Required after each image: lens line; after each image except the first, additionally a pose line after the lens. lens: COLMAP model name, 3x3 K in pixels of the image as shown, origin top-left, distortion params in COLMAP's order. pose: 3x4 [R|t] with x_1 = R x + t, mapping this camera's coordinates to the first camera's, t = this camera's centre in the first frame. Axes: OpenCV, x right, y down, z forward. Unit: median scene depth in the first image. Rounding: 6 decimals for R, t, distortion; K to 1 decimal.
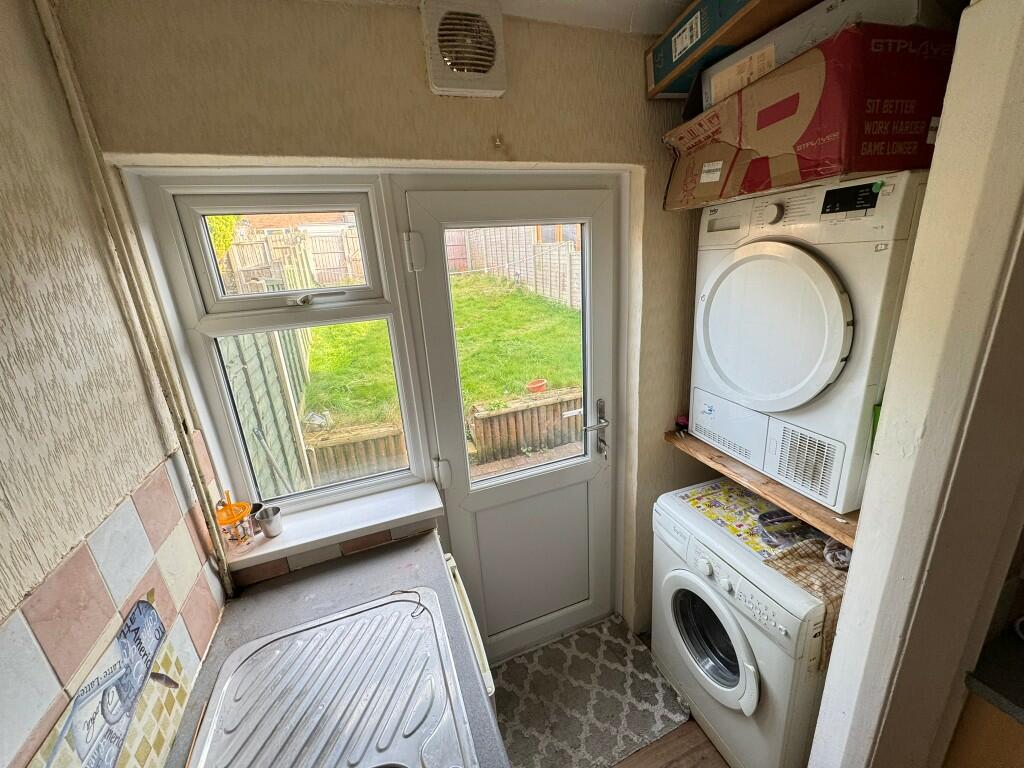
lens RADIAL K [[408.0, 0, 514.5], [0, 408.0, 382.8], [0, 0, 1]] dist [-0.002243, -0.000606]
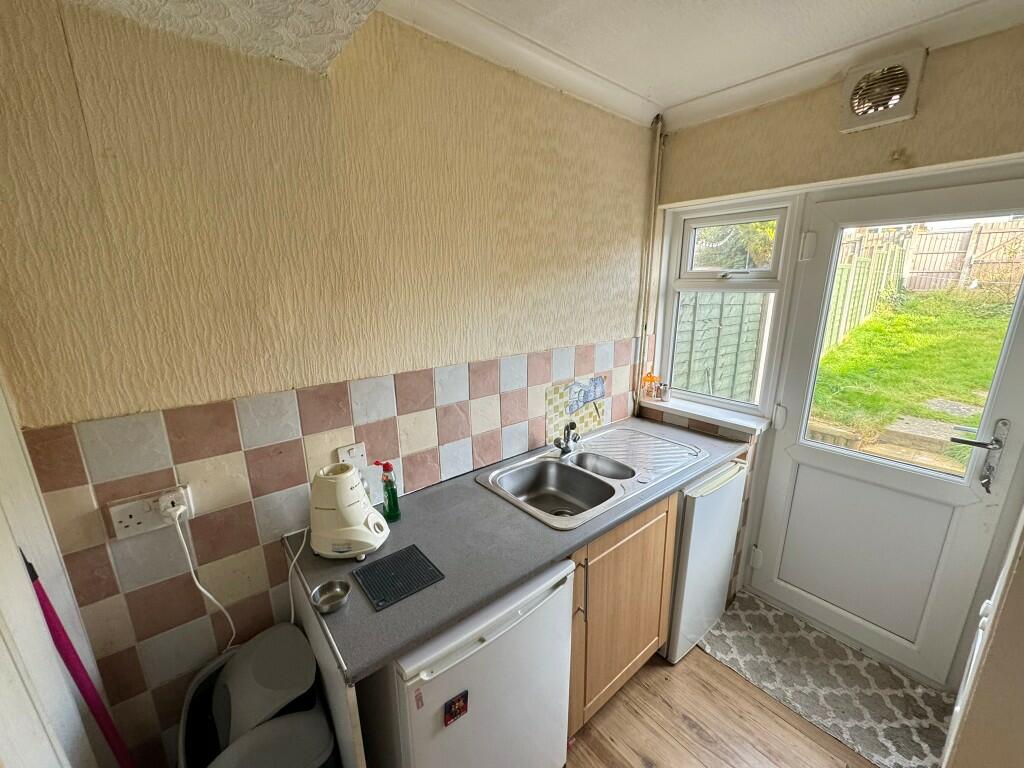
lens RADIAL K [[407.9, 0, 511.2], [0, 407.9, 384.7], [0, 0, 1]] dist [-0.001085, -0.000012]
pose [[0.326740, 0.297584, -0.897042, 0.892861], [-0.291196, 0.934660, 0.203998, 0.142456], [0.899136, 0.194561, 0.392046, -0.394898]]
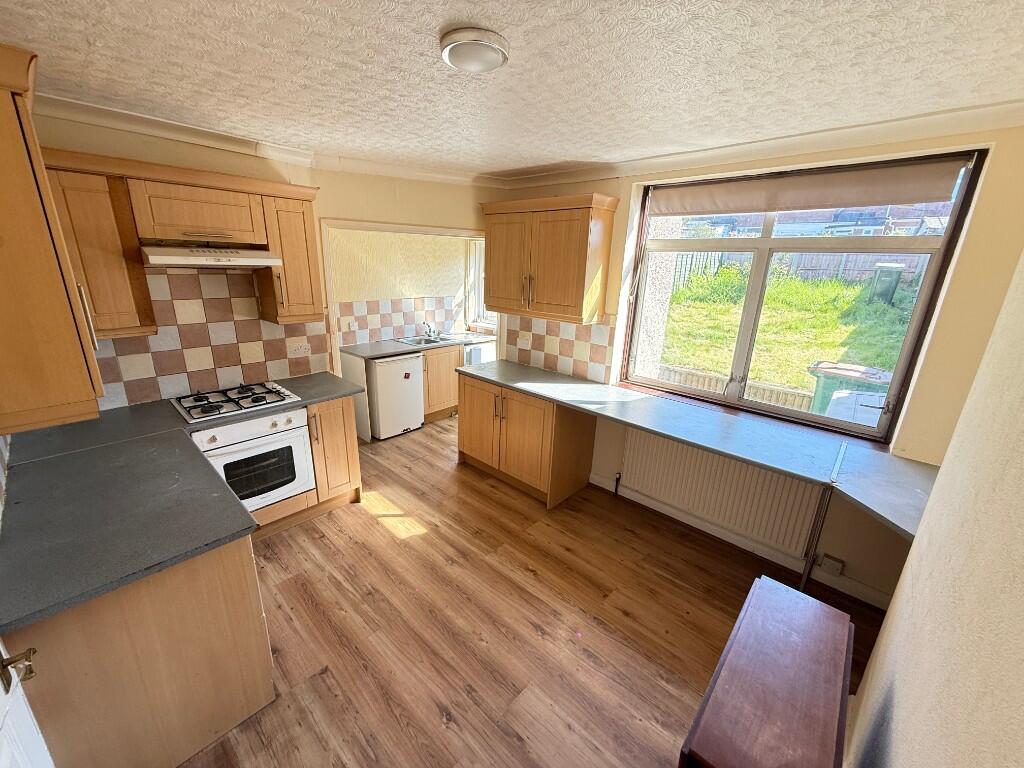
lens RADIAL K [[409.7, 0, 508.7], [0, 409.7, 383.0], [0, 0, 1]] dist [0.002553, -0.000500]
pose [[0.451893, 0.332714, -0.827704, 3.722712], [-0.318791, 0.926806, 0.198503, -0.011262], [0.833166, 0.174163, 0.524883, -1.010619]]
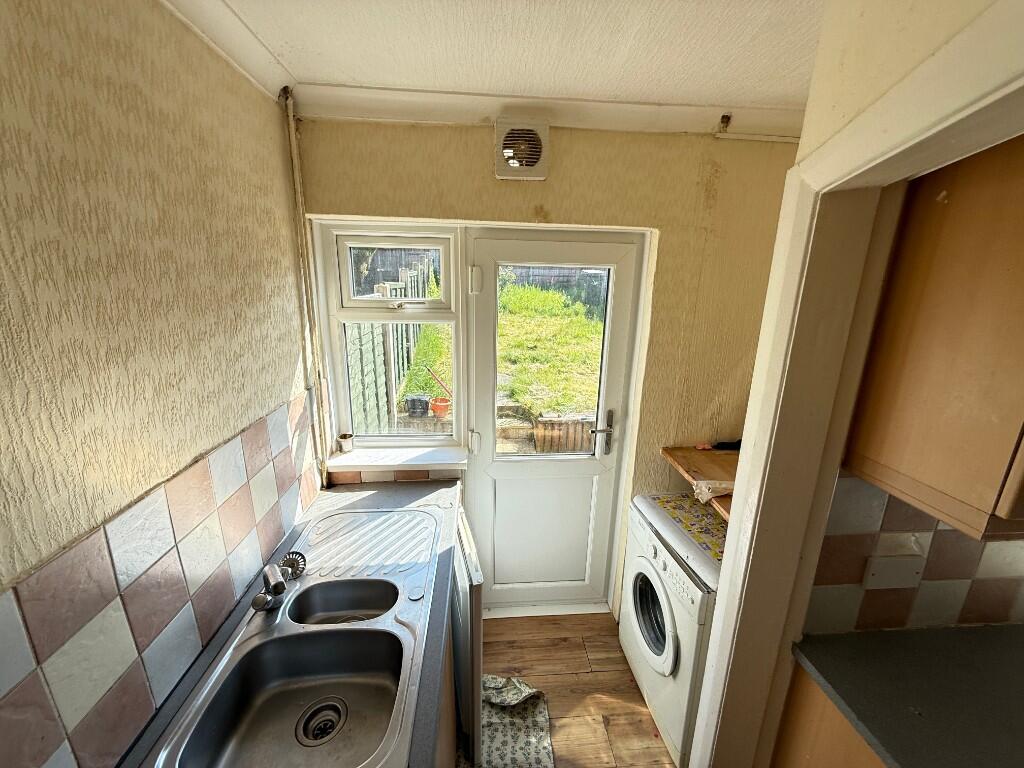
lens RADIAL K [[409.7, 0, 508.7], [0, 409.7, 383.0], [0, 0, 1]] dist [0.002553, -0.000500]
pose [[0.958271, 0.152809, -0.241589, 0.297445], [-0.161122, 0.986822, -0.014917, 0.039724], [0.236126, 0.053220, 0.970264, -0.378424]]
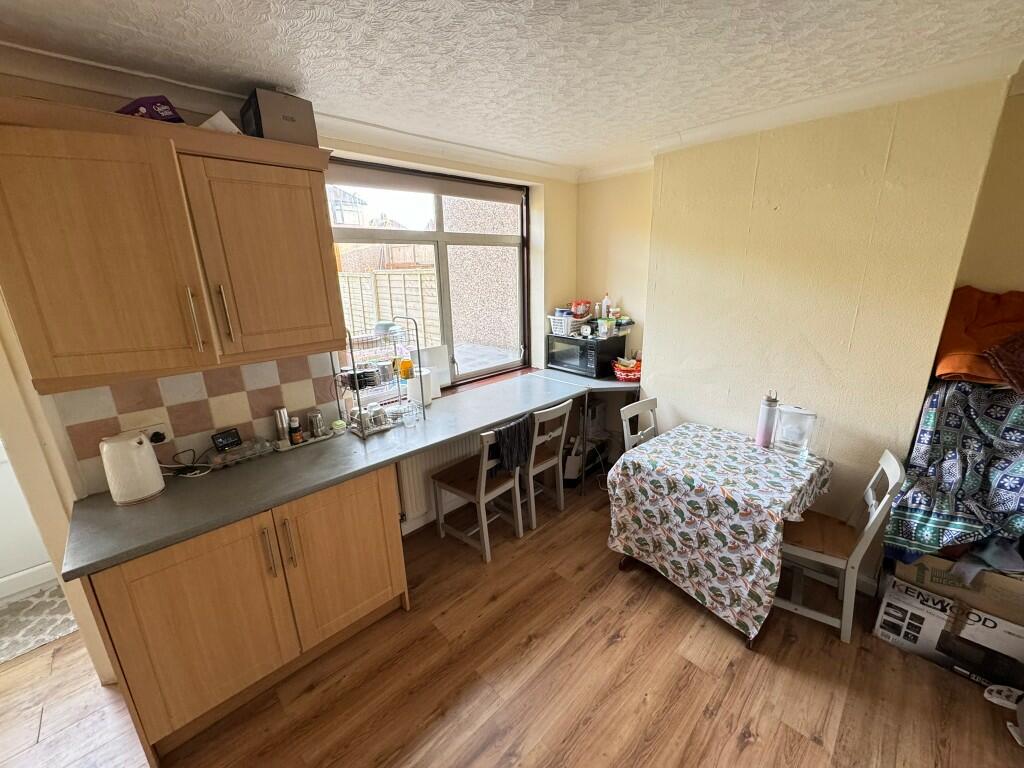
lens RADIAL K [[407.9, 0, 511.2], [0, 407.9, 384.7], [0, 0, 1]] dist [-0.001085, -0.000012]
pose [[0.910959, -0.065228, 0.407306, 1.611233], [0.079005, 0.996728, -0.017076, 0.249140], [-0.404860, 0.047735, 0.913132, -1.192172]]
